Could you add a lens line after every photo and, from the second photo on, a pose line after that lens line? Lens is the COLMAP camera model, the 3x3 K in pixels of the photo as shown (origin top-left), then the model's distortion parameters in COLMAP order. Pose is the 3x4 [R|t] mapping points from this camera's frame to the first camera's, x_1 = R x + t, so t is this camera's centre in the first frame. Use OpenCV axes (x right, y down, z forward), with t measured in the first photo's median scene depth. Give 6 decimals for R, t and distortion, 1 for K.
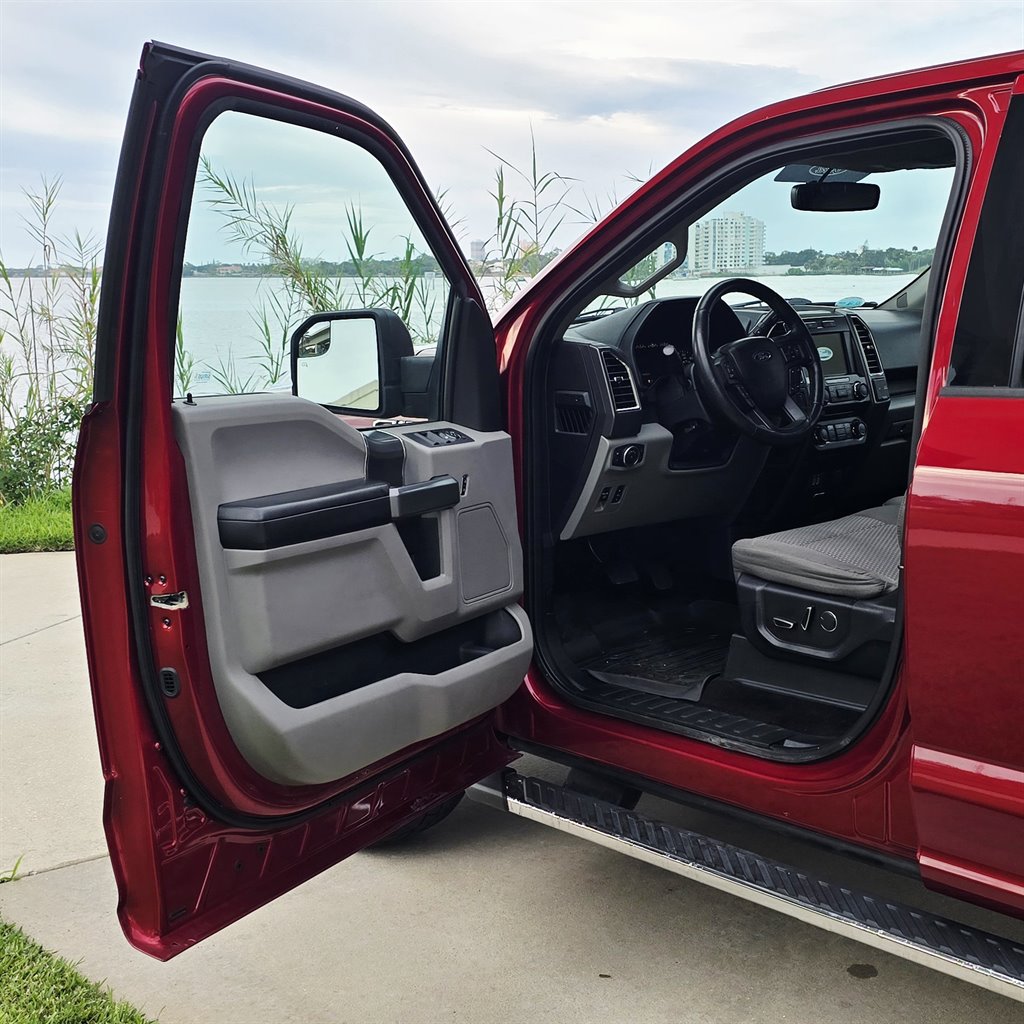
lens RADIAL K [[831.6, 0, 468.8], [0, 831.6, 485.9], [0, 0, 1]] dist [0.026285, -0.005247]
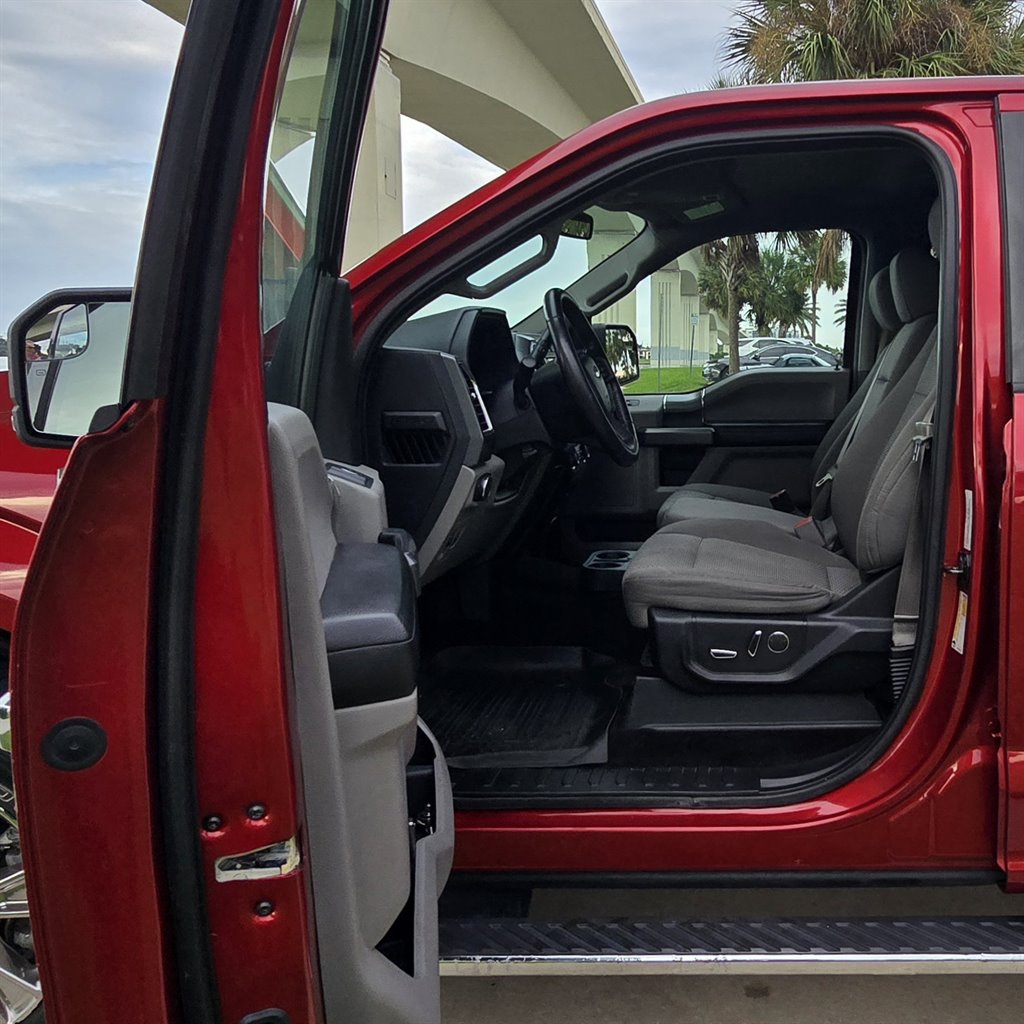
lens RADIAL K [[831.6, 0, 468.8], [0, 831.6, 485.9], [0, 0, 1]] dist [0.026285, -0.005247]
pose [[0.781061, -0.059924, 0.621573, -0.385959], [0.091427, 0.995632, -0.018901, -0.027414], [-0.617725, 0.071591, 0.783128, 0.414241]]
